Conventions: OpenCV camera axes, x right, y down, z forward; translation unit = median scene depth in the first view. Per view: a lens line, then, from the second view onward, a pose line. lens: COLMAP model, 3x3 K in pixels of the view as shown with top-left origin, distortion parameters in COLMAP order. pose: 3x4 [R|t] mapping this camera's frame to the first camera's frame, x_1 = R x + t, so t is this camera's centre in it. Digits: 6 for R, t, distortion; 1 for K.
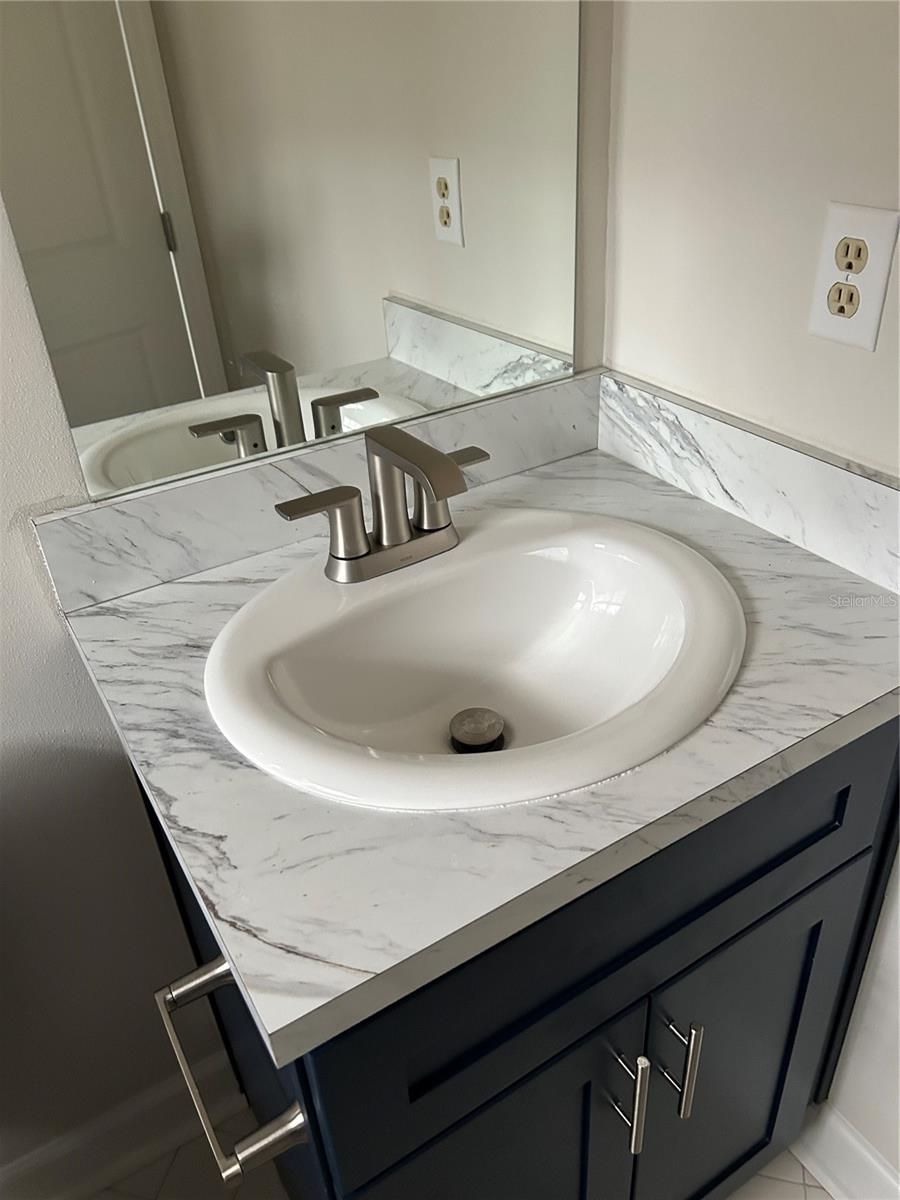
lens RADIAL K [[887.7, 0, 450.0], [0, 887.7, 600.0], [0, 0, 1]] dist [0.066683, -0.083066]
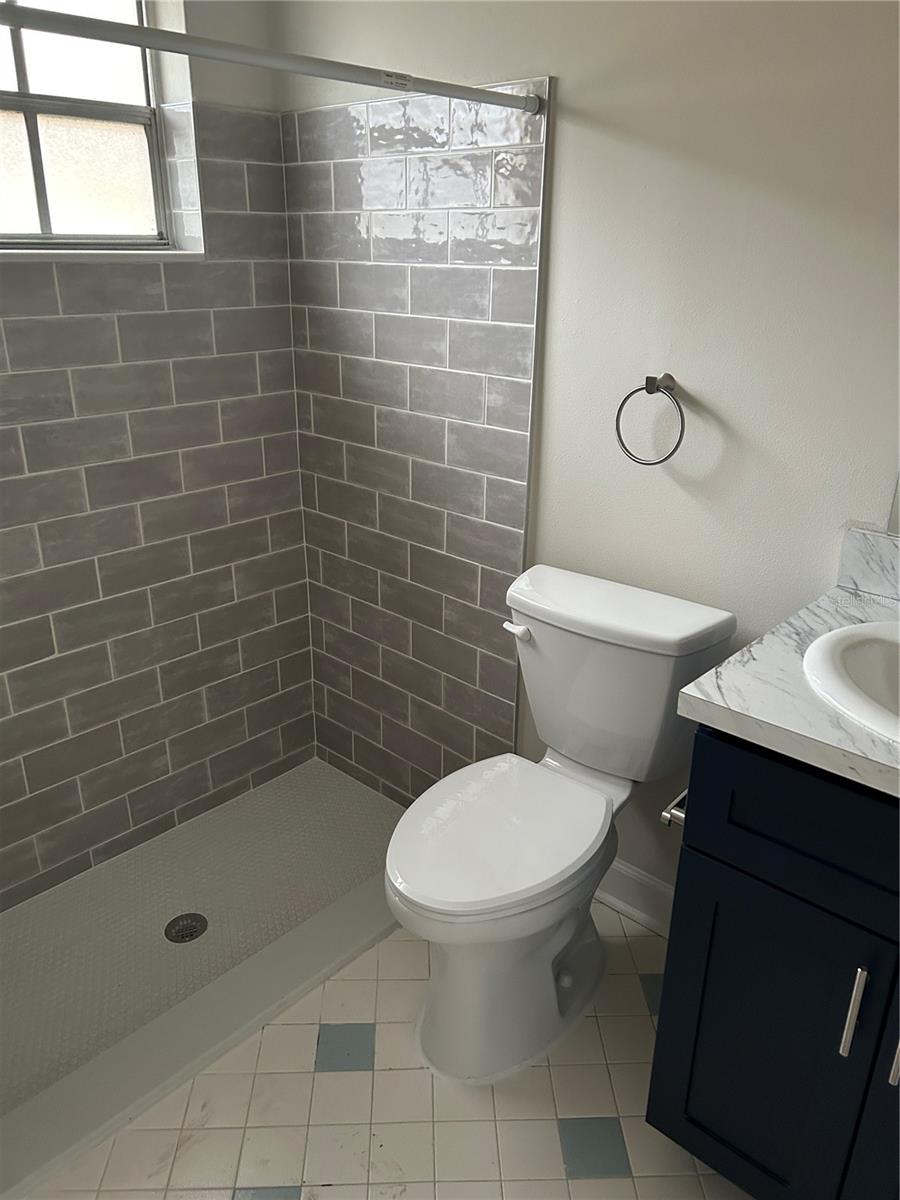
lens RADIAL K [[887.7, 0, 450.0], [0, 887.7, 600.0], [0, 0, 1]] dist [0.066683, -0.083066]
pose [[0.252443, 0.401645, -0.880315, 1.002102], [-0.539332, 0.813756, 0.216616, 0.074113], [0.803364, 0.420098, 0.422047, -0.344398]]
